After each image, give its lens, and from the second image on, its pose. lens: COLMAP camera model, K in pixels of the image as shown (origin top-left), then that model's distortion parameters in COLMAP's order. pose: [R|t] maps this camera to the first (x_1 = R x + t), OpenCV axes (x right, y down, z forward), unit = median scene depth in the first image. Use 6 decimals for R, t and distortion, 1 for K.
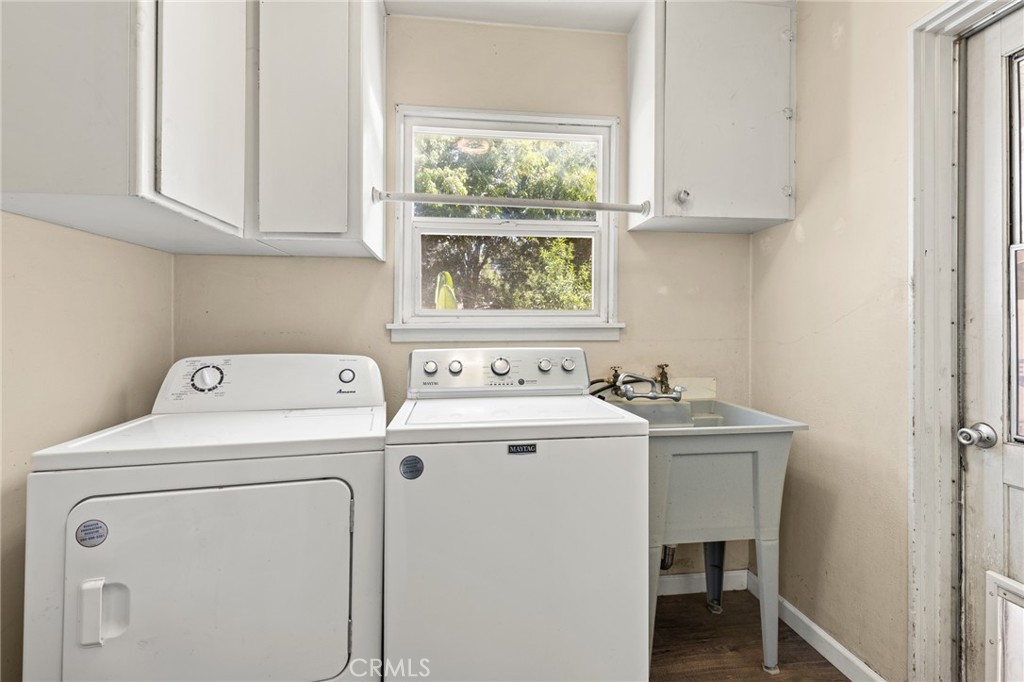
lens RADIAL K [[459.6, 0, 512.0], [0, 459.6, 341.0], [0, 0, 1]] dist [0.003633, 0.000268]
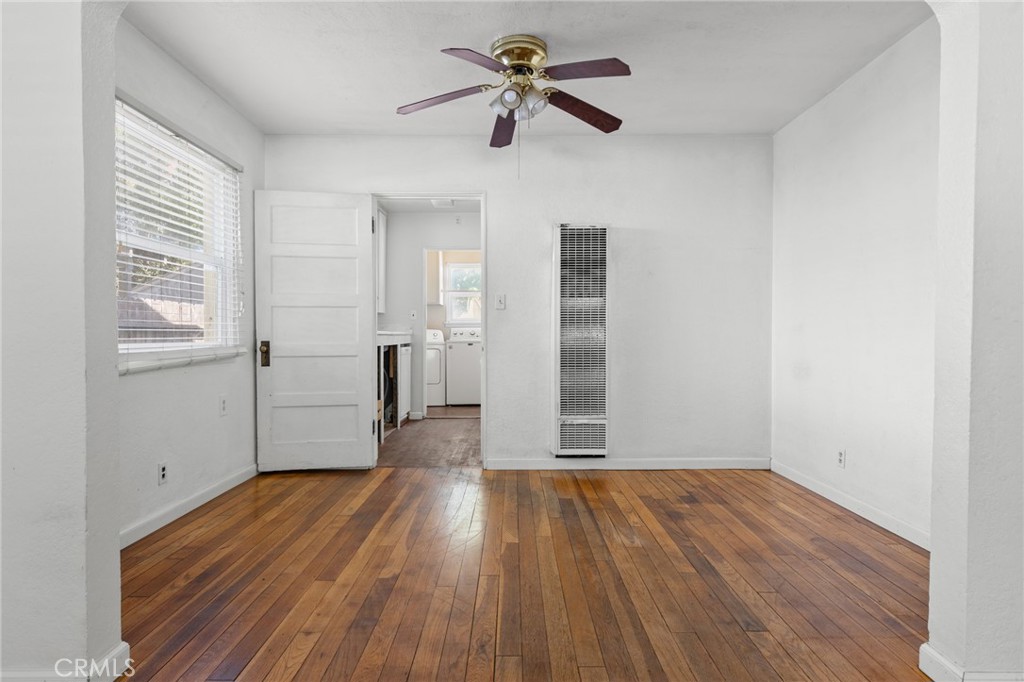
lens RADIAL K [[574.7, 0, 512.0], [0, 574.7, 341.0], [0, 0, 1]] dist [0.022184, -0.000025]
pose [[0.993156, -0.005748, -0.116656, 0.947404], [0.007400, 0.999878, 0.013734, 0.068460], [0.116563, -0.014503, 0.993077, -4.134486]]
